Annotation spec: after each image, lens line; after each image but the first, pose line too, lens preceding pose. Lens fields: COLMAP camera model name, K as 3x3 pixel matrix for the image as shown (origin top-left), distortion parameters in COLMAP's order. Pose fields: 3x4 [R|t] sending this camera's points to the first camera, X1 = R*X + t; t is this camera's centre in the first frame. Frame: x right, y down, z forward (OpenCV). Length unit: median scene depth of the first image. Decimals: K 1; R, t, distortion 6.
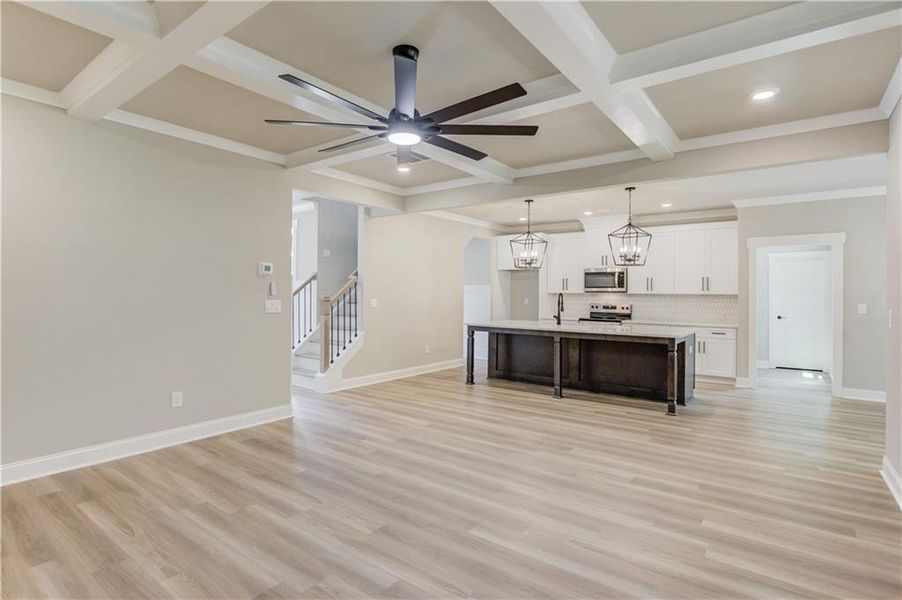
lens RADIAL K [[448.5, 0, 440.8], [0, 448.5, 301.1], [0, 0, 1]] dist [-0.002895, 0.018058]
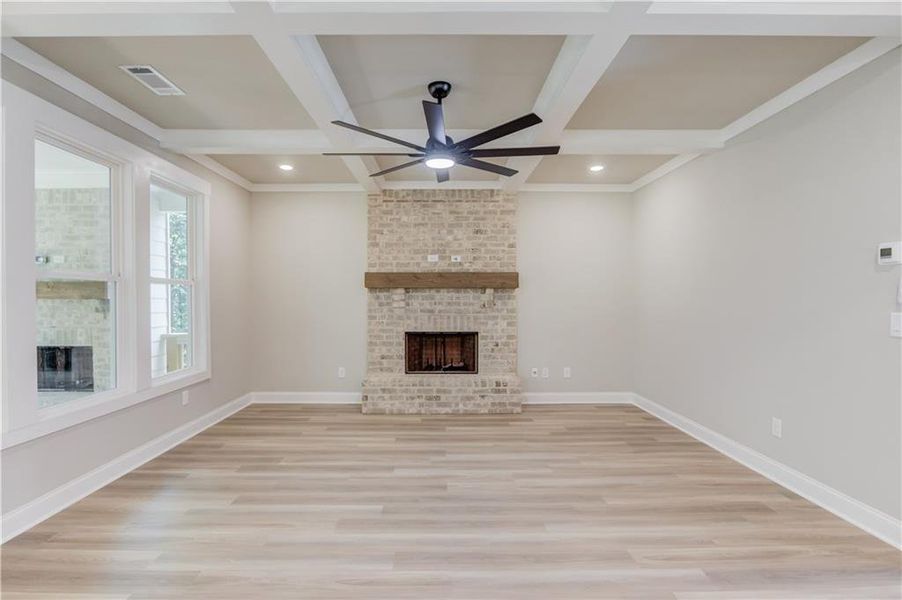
lens RADIAL K [[448.5, 0, 440.8], [0, 448.5, 301.1], [0, 0, 1]] dist [-0.002895, 0.018058]
pose [[-0.783440, -0.005269, -0.621445, 0.591592], [-0.012616, 0.999893, 0.007426, -0.016914], [0.621339, 0.013658, -0.783423, 1.780197]]
